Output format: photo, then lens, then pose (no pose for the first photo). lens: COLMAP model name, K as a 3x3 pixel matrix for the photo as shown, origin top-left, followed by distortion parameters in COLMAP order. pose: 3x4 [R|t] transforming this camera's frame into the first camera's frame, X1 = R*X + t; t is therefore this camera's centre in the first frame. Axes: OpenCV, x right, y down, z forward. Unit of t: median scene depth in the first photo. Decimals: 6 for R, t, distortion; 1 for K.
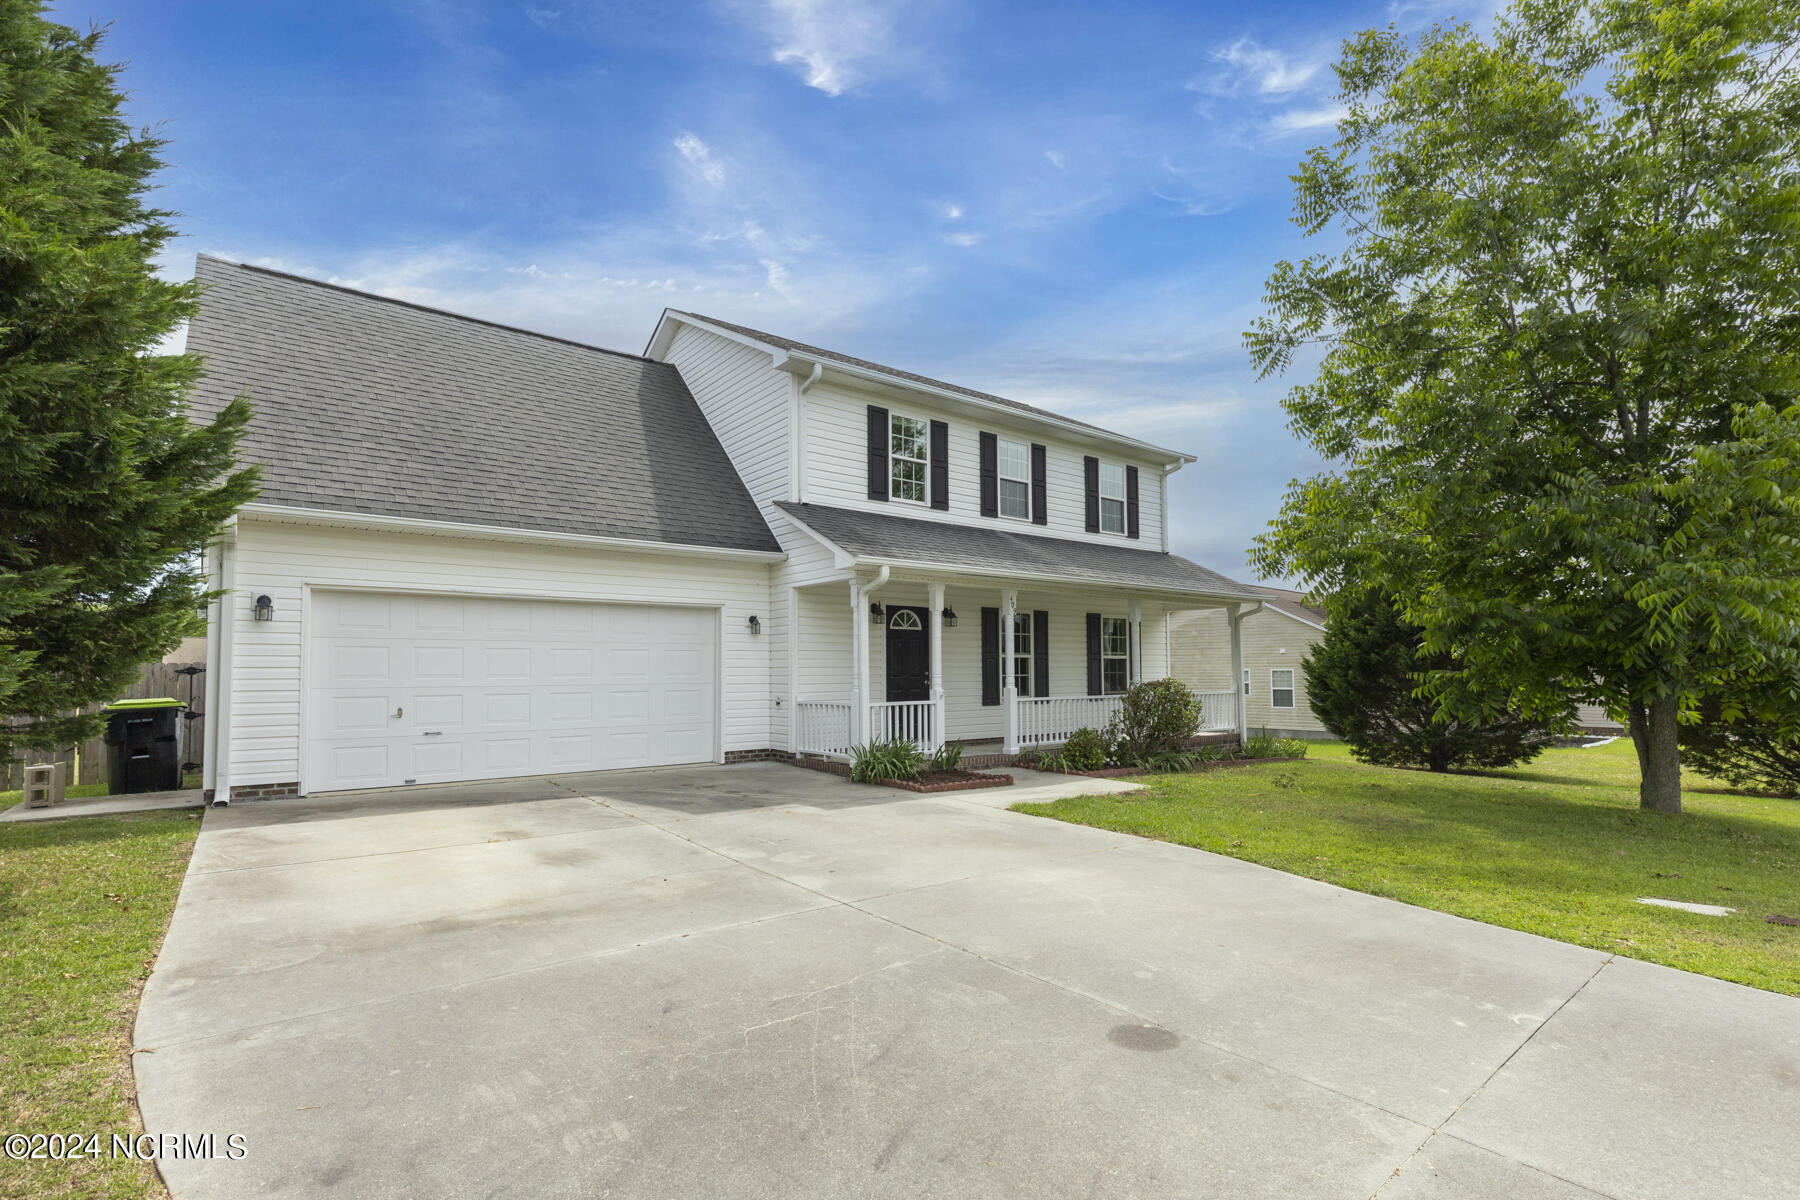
lens RADIAL K [[837.4, 0, 883.6], [0, 837.4, 649.2], [0, 0, 1]] dist [0.005561, 0.000218]
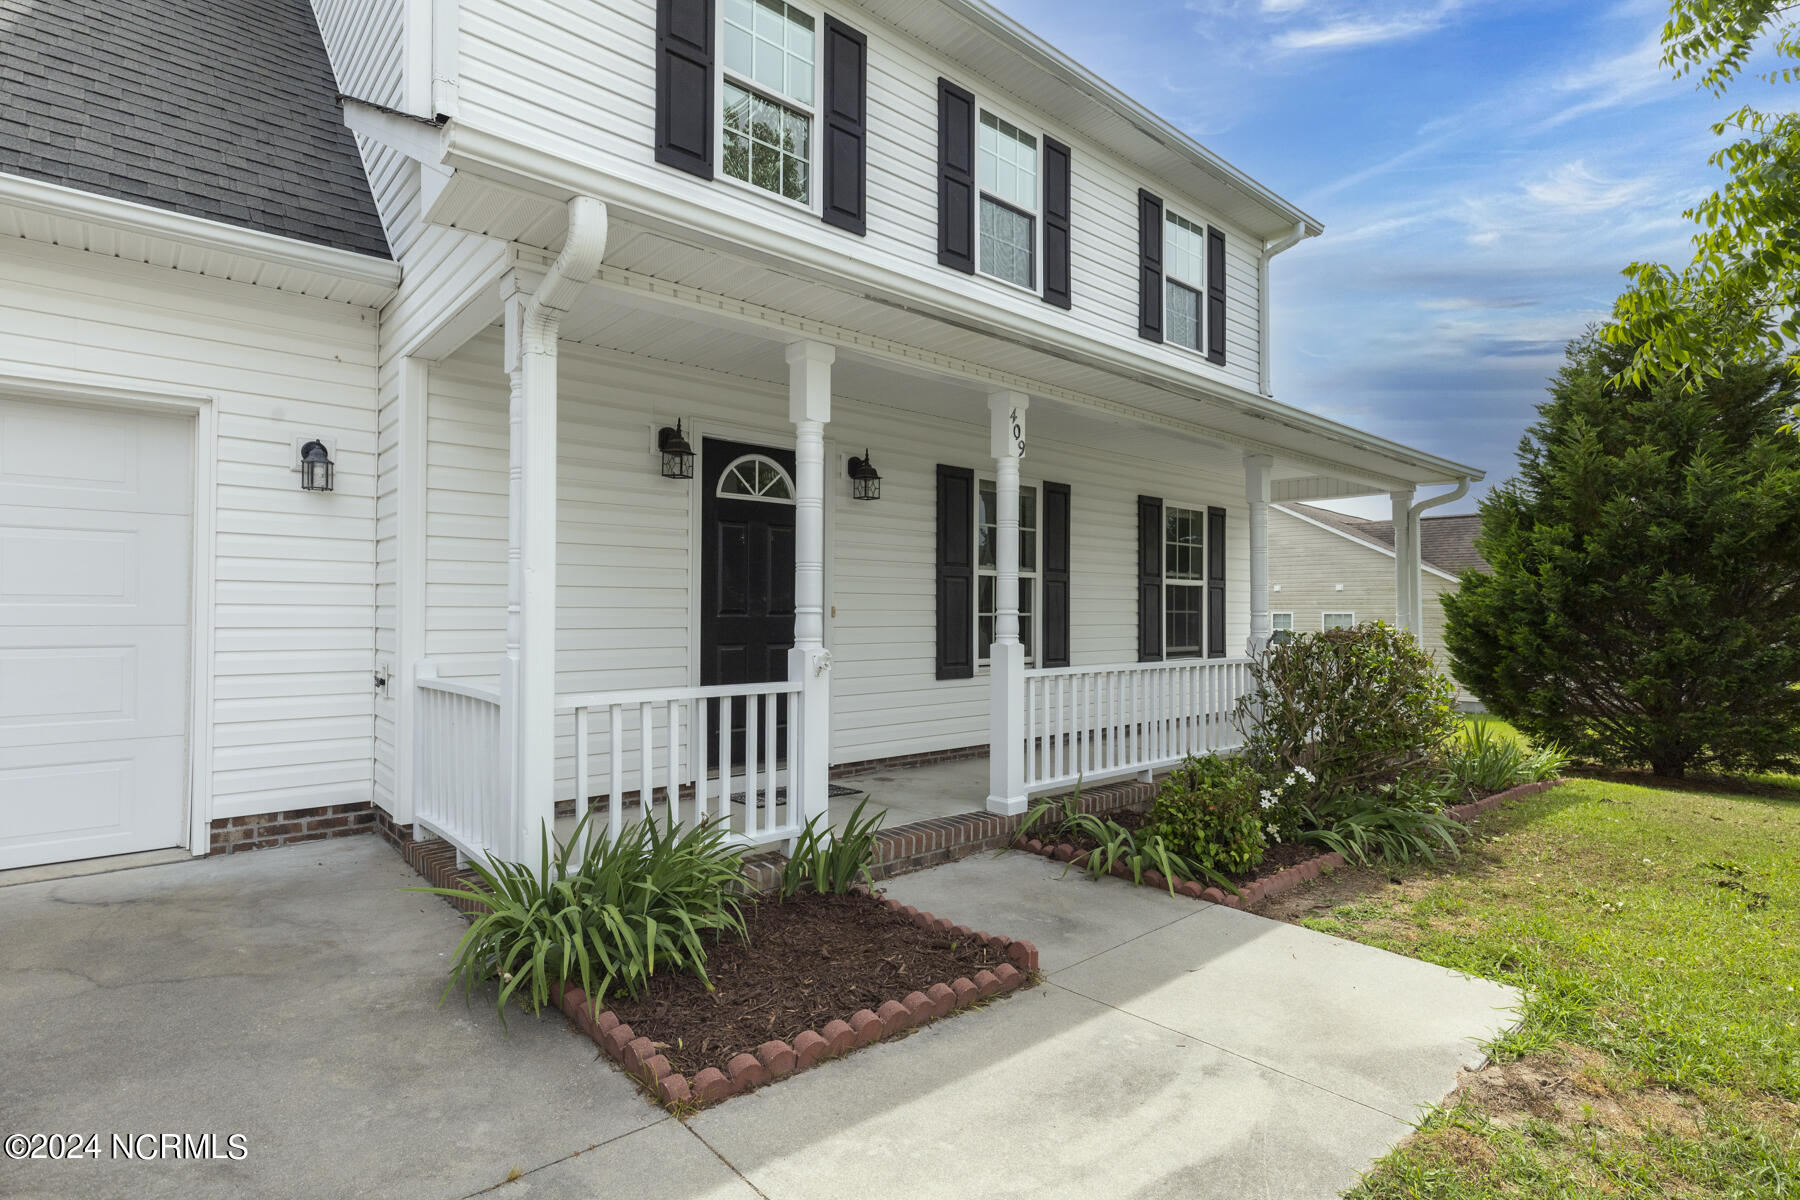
lens RADIAL K [[919.7, 0, 892.6], [0, 919.7, 596.3], [0, 0, 1]] dist [-0.001192, -0.000119]
pose [[0.997260, 0.012260, 0.072957, 0.059323], [-0.012953, 0.999875, 0.009033, 0.018486], [-0.072838, -0.009953, 0.997294, 0.520137]]
